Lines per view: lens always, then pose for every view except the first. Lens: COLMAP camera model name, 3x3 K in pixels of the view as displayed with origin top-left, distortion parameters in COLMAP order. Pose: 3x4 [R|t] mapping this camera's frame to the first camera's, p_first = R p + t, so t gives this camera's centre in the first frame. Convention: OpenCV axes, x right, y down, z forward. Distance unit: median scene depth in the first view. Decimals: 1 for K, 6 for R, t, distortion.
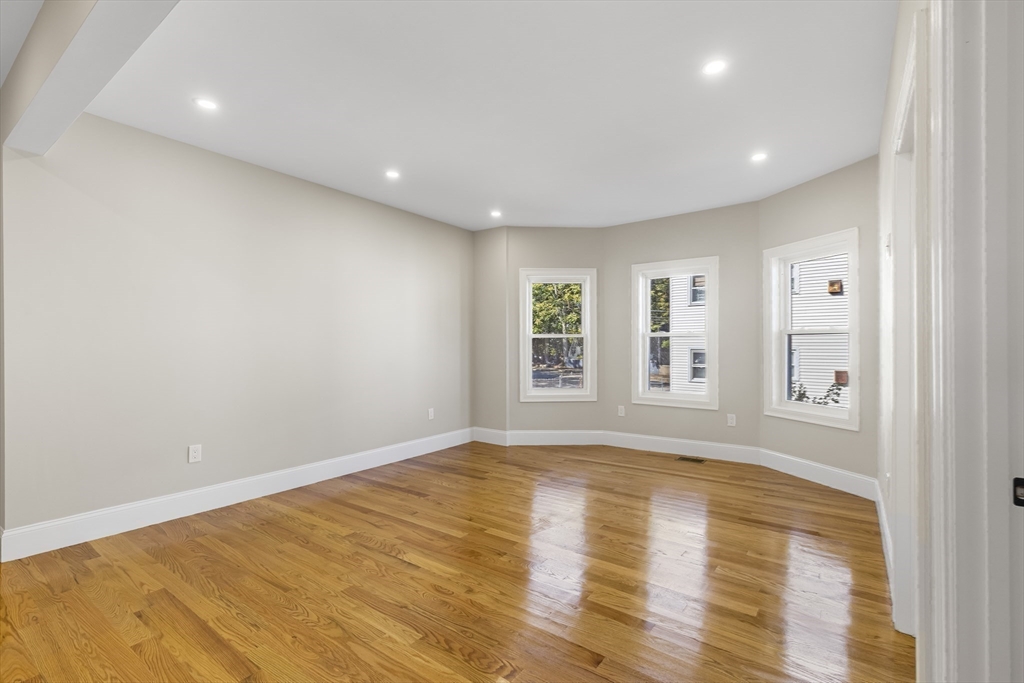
lens RADIAL K [[471.9, 0, 512.0], [0, 471.9, 341.5], [0, 0, 1]] dist [0.017349, -0.000150]
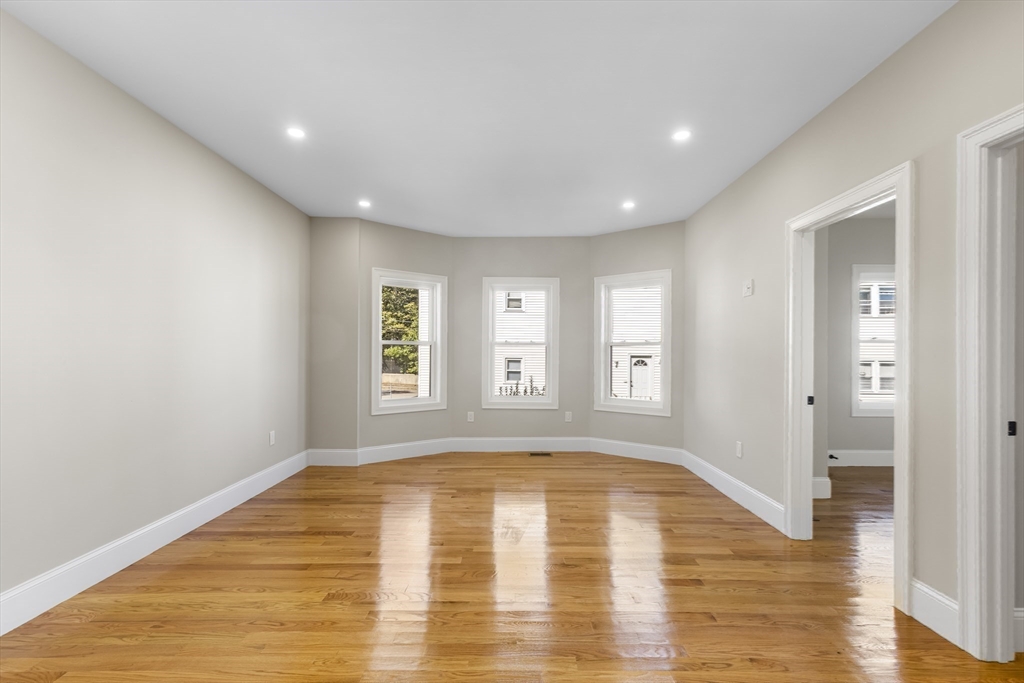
lens RADIAL K [[472.8, 0, 512.0], [0, 472.8, 341.5], [0, 0, 1]] dist [0.000403, -0.000449]
pose [[0.798906, 0.023352, 0.601003, -0.327079], [-0.011524, 0.999657, -0.023523, 0.006024], [-0.601346, 0.011867, 0.798901, 0.119946]]
